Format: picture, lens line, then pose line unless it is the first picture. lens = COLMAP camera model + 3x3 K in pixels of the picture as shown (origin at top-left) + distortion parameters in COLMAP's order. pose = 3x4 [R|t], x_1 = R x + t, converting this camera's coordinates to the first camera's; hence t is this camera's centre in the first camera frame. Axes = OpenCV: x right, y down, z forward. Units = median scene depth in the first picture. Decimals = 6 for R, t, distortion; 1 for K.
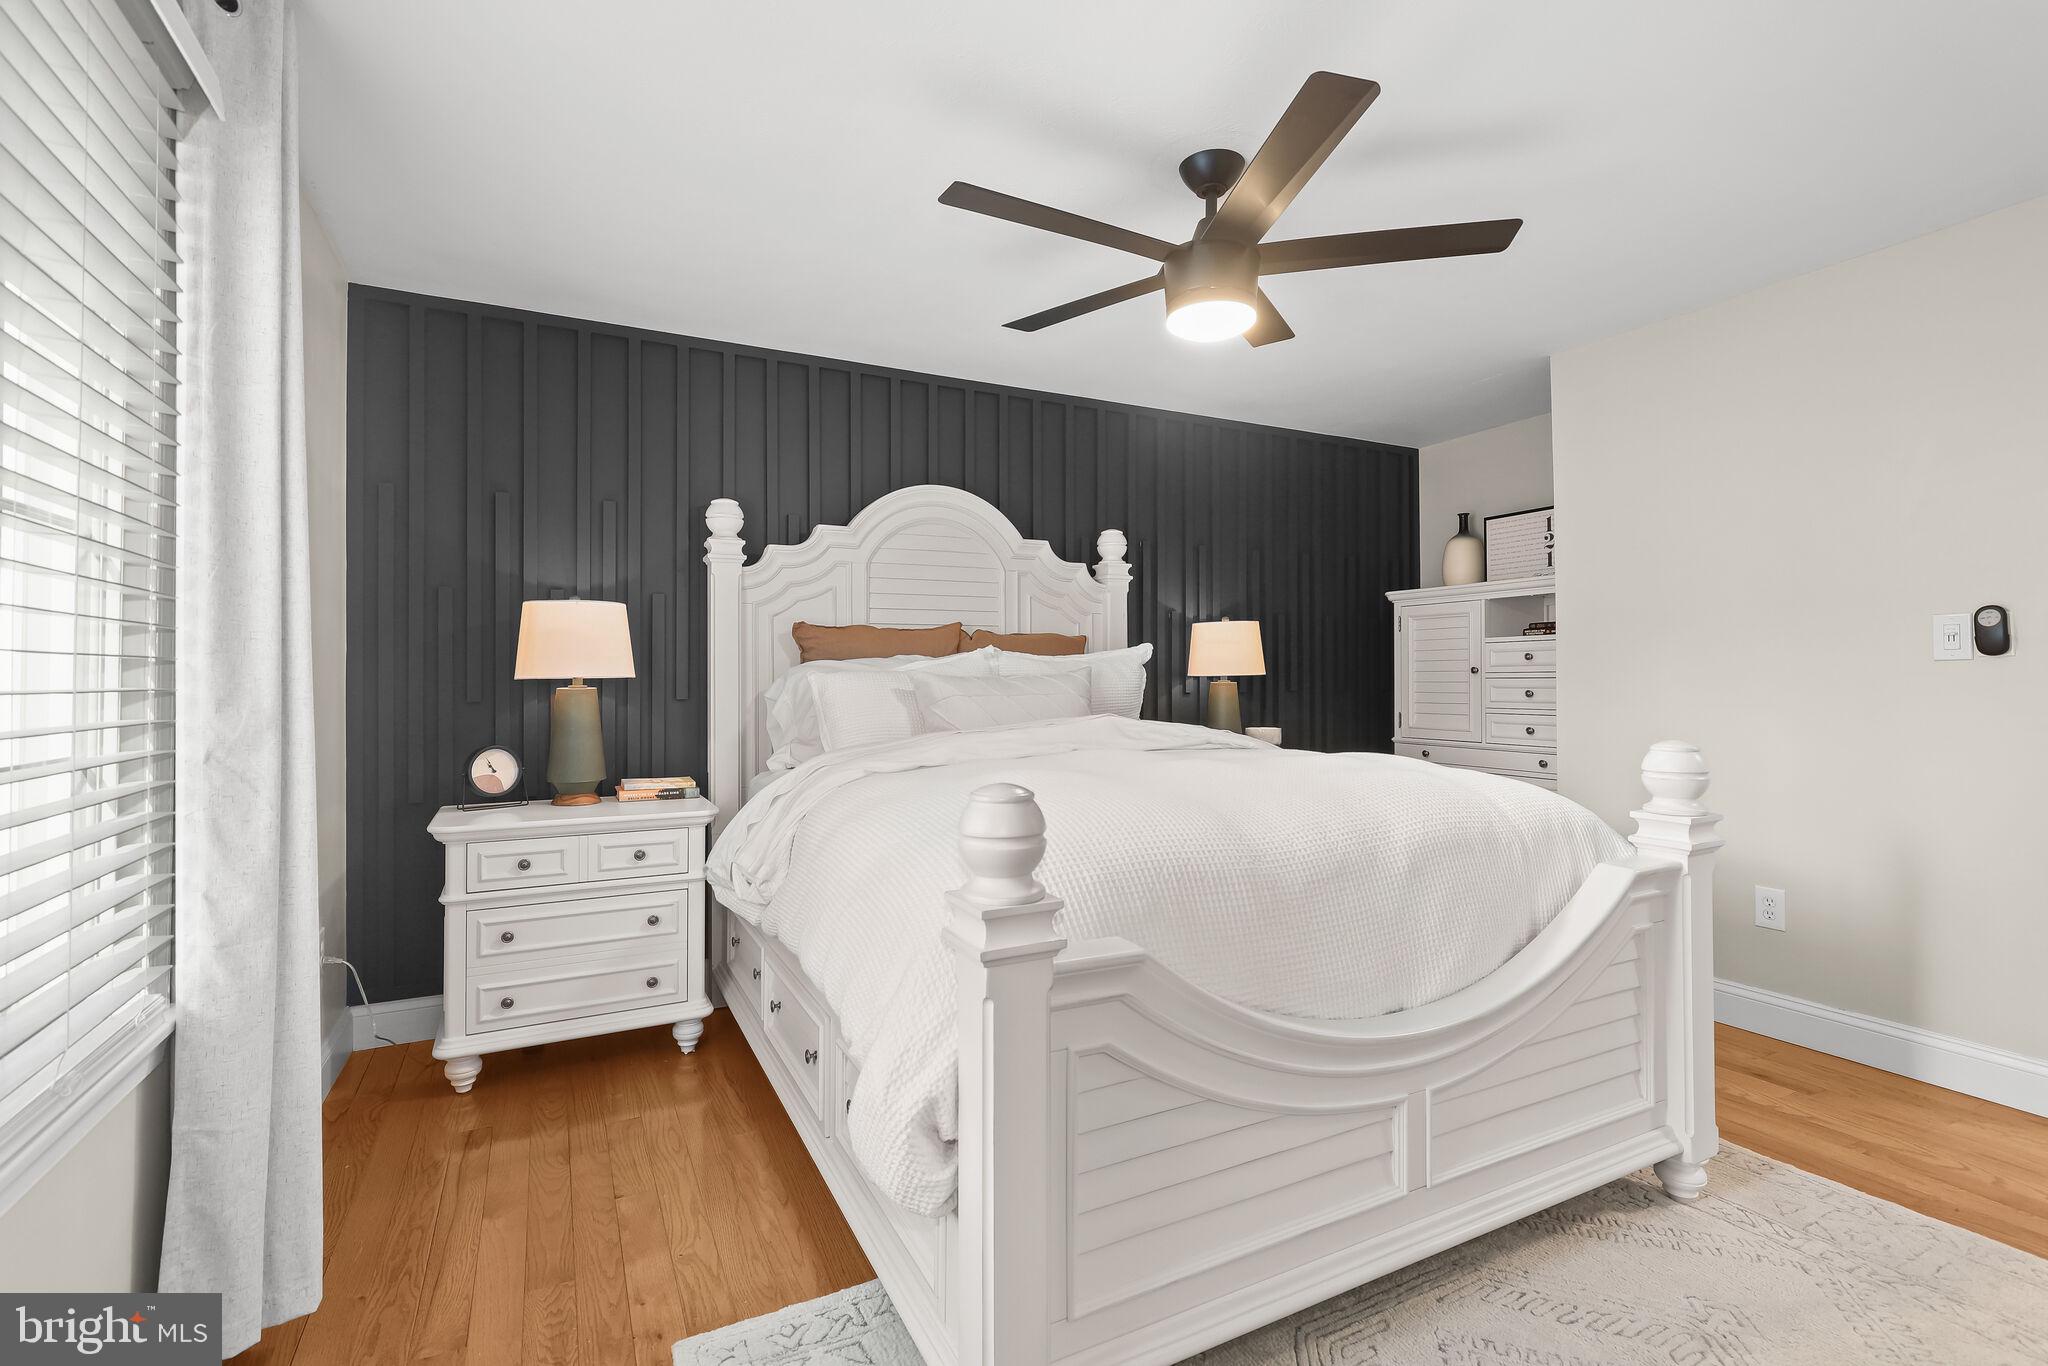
lens RADIAL K [[930.2, 0, 1004.6], [0, 930.2, 689.2], [0, 0, 1]] dist [-0.002214, 0.001239]
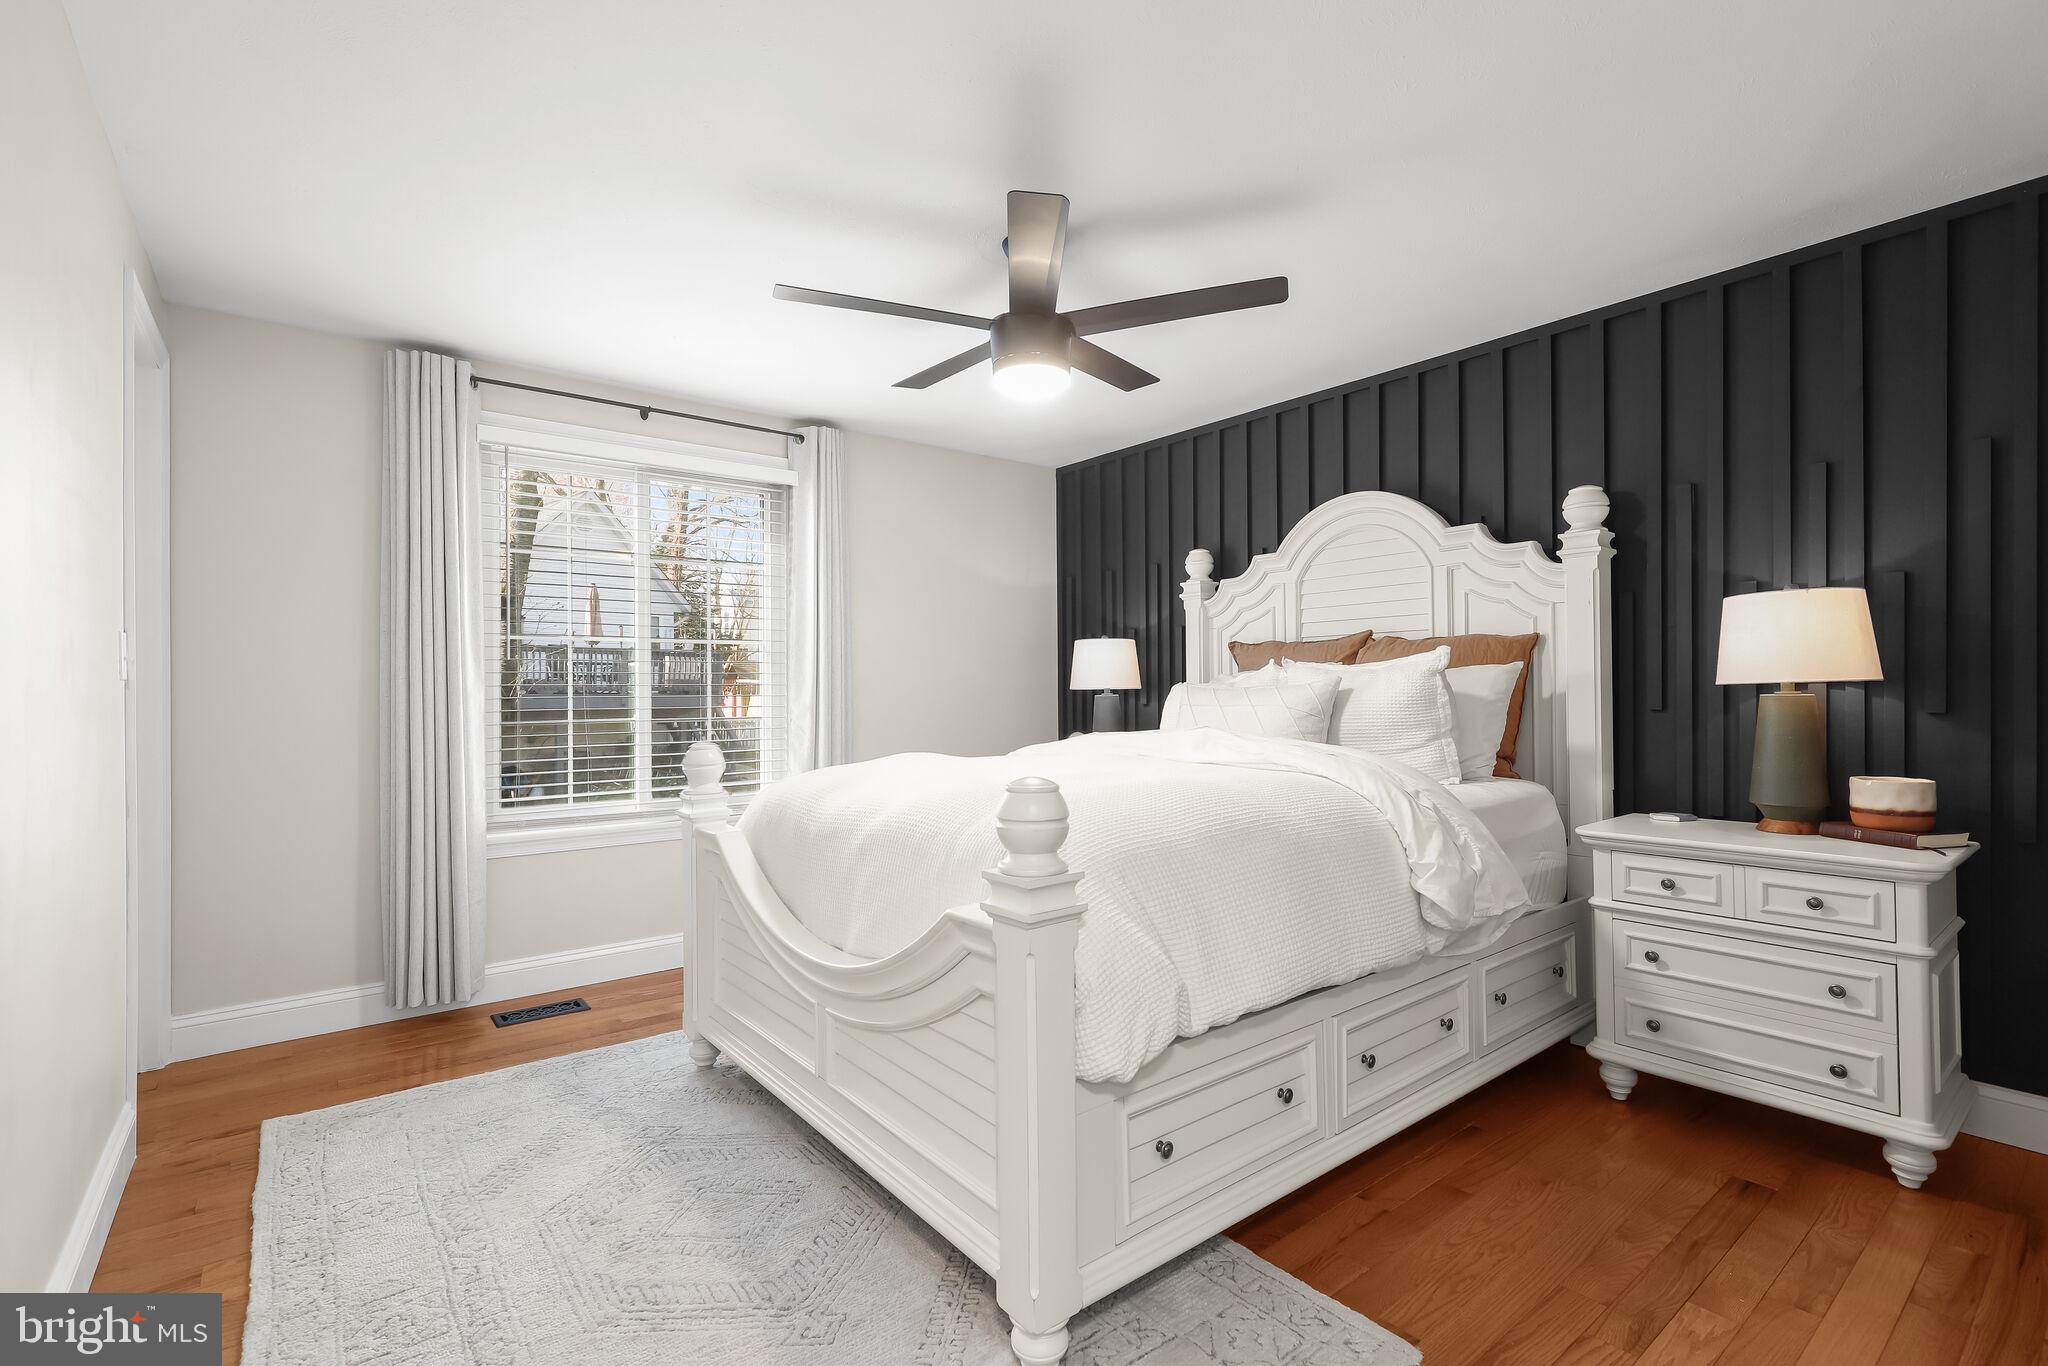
lens RADIAL K [[930.2, 0, 1005.6], [0, 930.2, 673.2], [0, 0, 1]] dist [-0.002214, 0.001239]
pose [[0.200986, -0.015945, -0.979464, 0.733198], [-0.007331, 0.999815, -0.017781, -0.008137], [0.979567, 0.010754, 0.200832, 0.406685]]
